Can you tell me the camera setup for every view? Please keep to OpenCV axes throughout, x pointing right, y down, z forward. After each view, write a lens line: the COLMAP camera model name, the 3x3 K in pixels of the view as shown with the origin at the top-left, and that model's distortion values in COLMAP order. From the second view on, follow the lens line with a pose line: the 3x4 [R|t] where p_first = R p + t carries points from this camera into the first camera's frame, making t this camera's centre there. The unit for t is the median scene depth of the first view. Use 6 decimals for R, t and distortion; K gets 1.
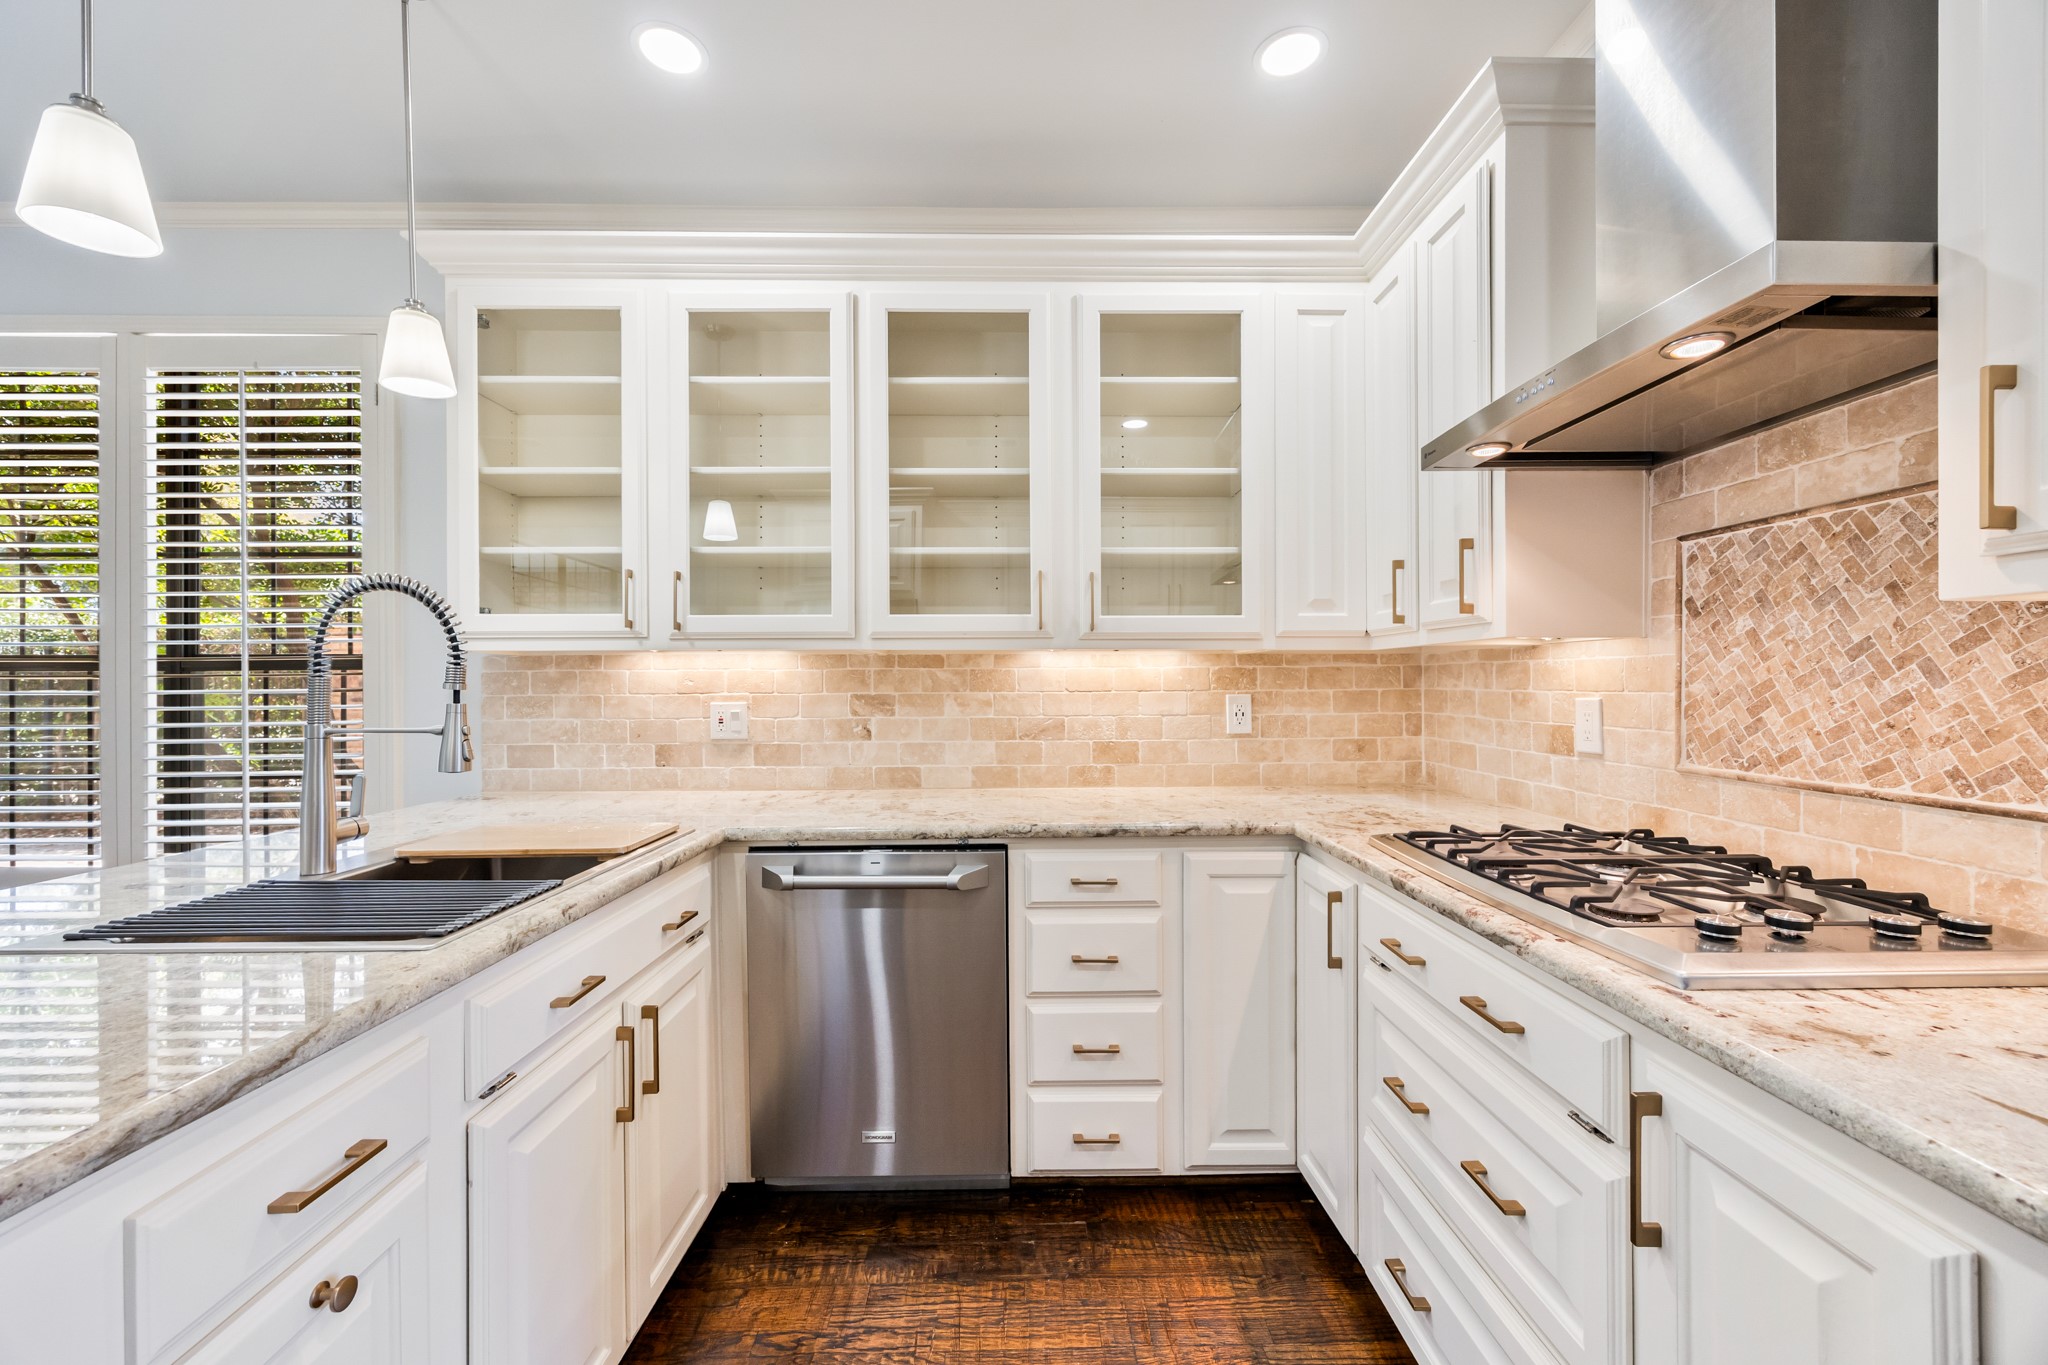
lens RADIAL K [[787.3, 0, 1034.6], [0, 787.3, 672.8], [0, 0, 1]] dist [-0.002293, 0.000280]
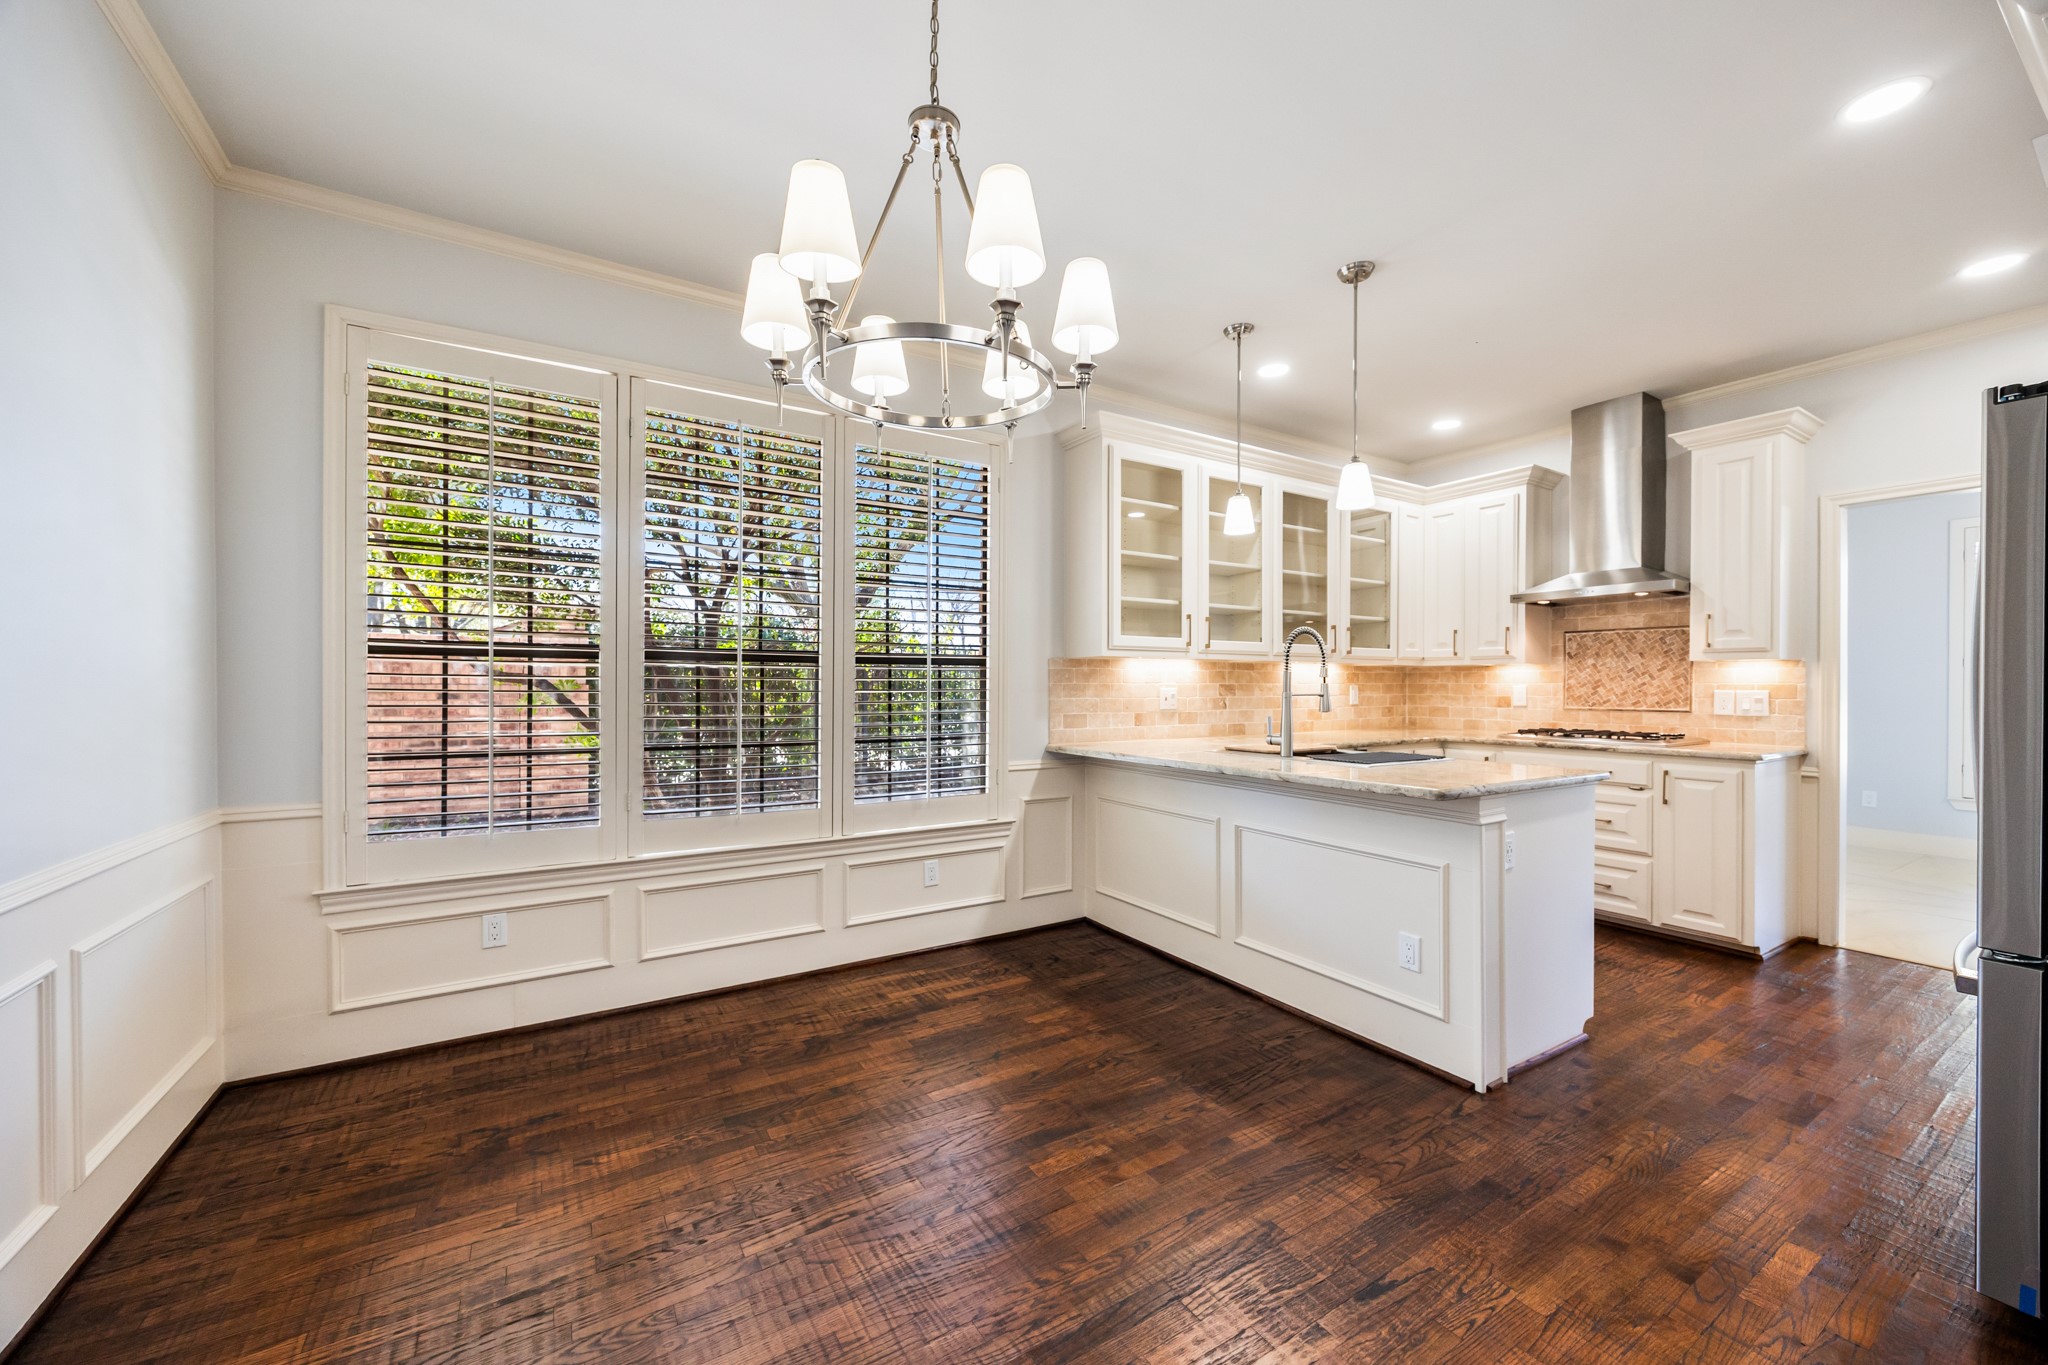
lens RADIAL K [[787.3, 0, 1025.5], [0, 787.3, 674.6], [0, 0, 1]] dist [-0.002293, 0.000280]
pose [[0.862210, 0.013458, 0.506372, -2.285035], [-0.012608, 0.999907, -0.005108, 0.030809], [-0.506394, -0.001980, 0.862300, -0.506100]]
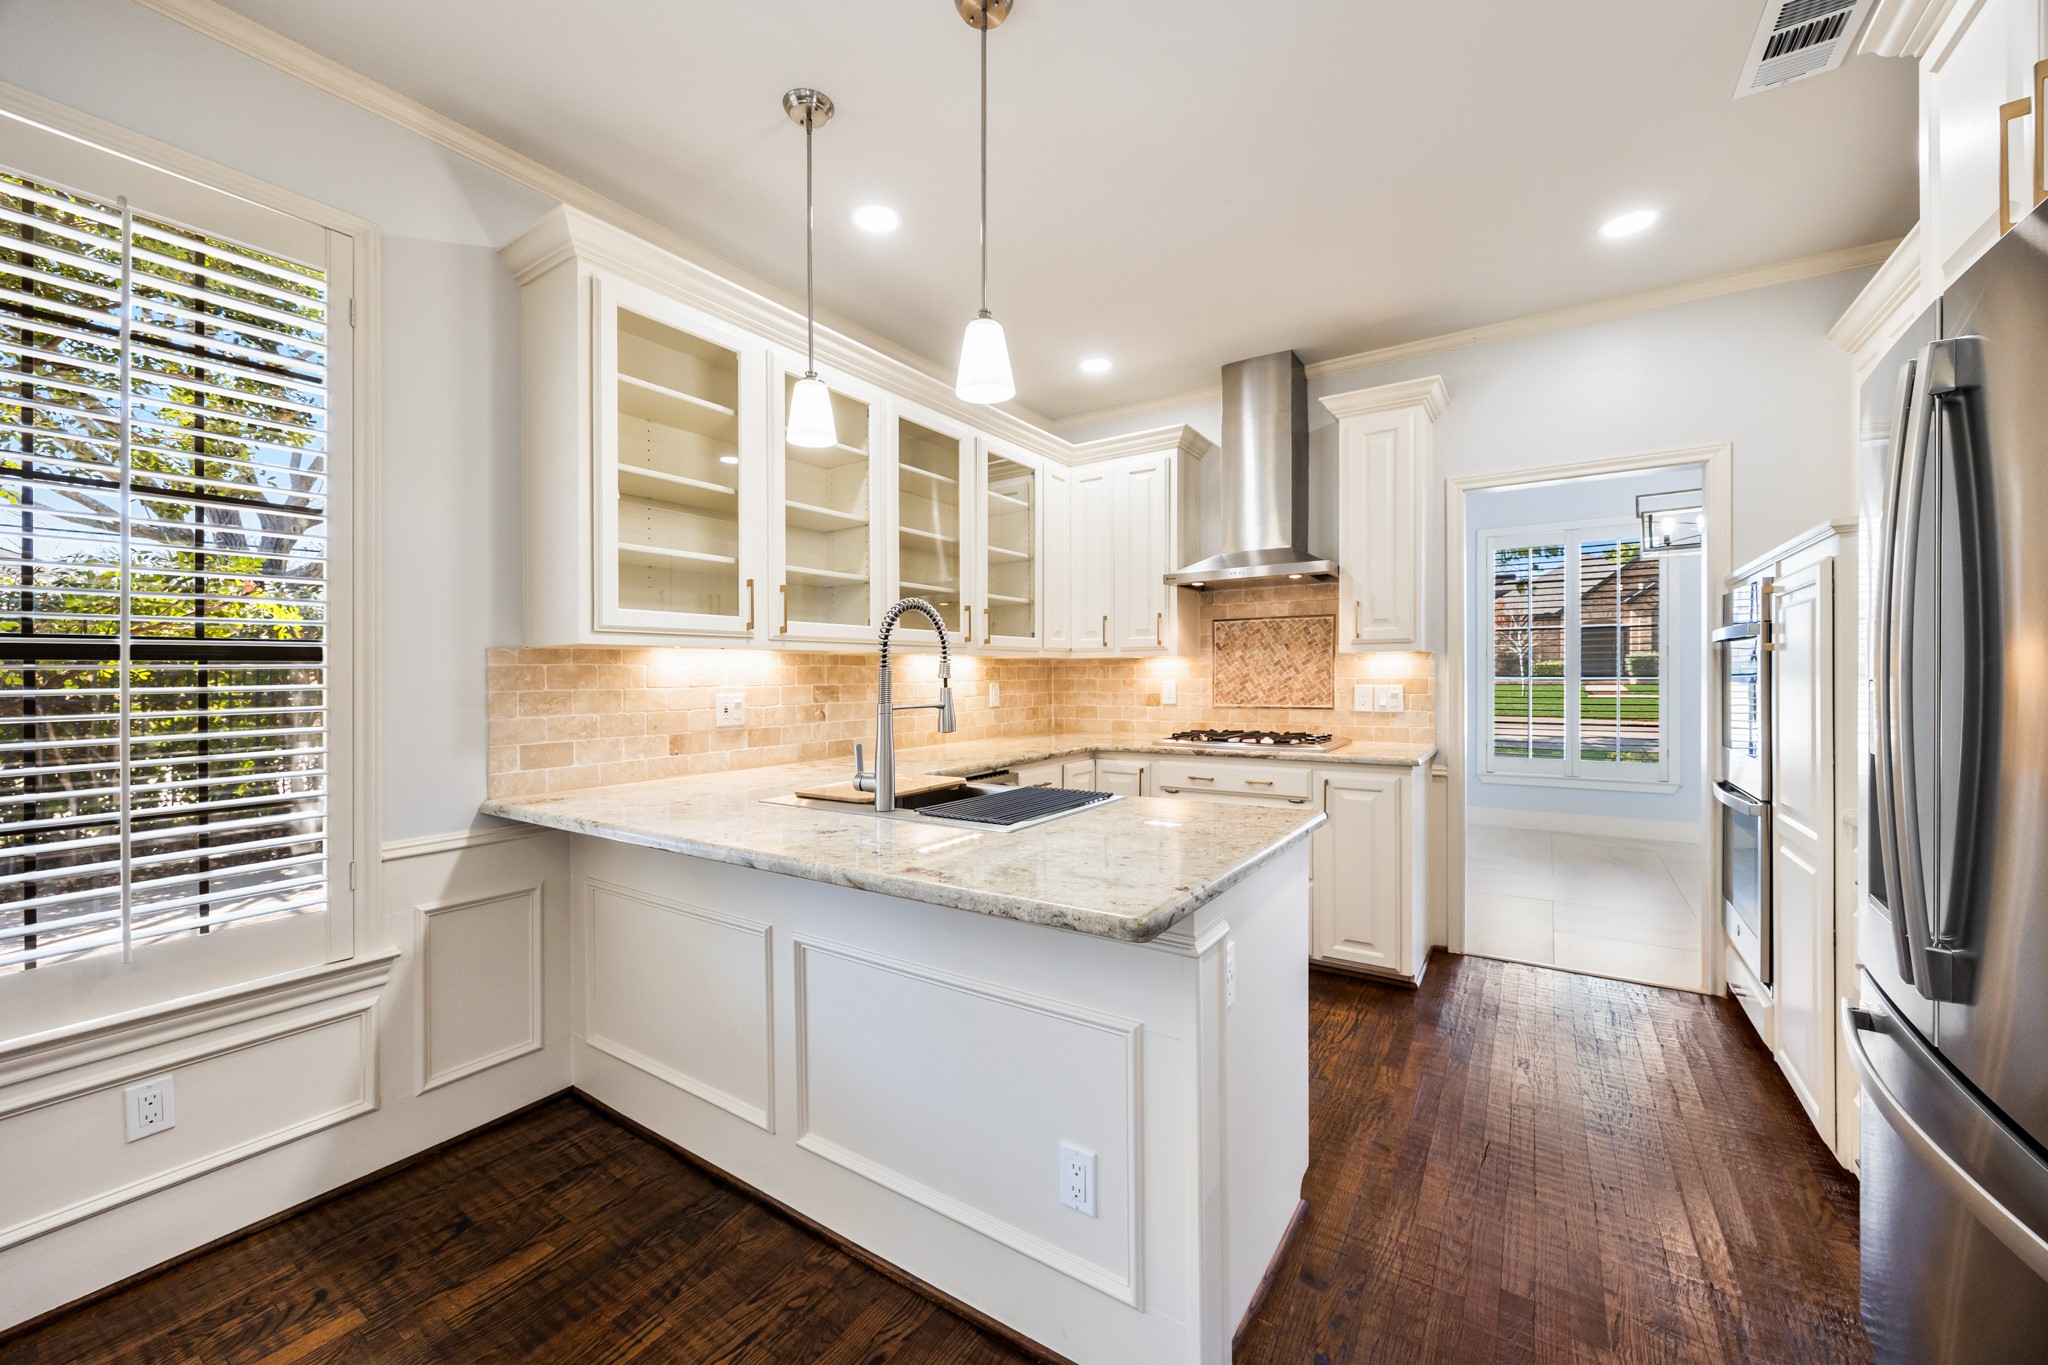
lens RADIAL K [[787.3, 0, 1028.8], [0, 787.3, 666.2], [0, 0, 1]] dist [-0.002293, 0.000280]
pose [[0.571906, 0.008560, 0.820275, -1.597661], [-0.002994, 0.999961, -0.008348, 0.008401], [-0.820314, 0.002318, 0.571909, -0.015302]]
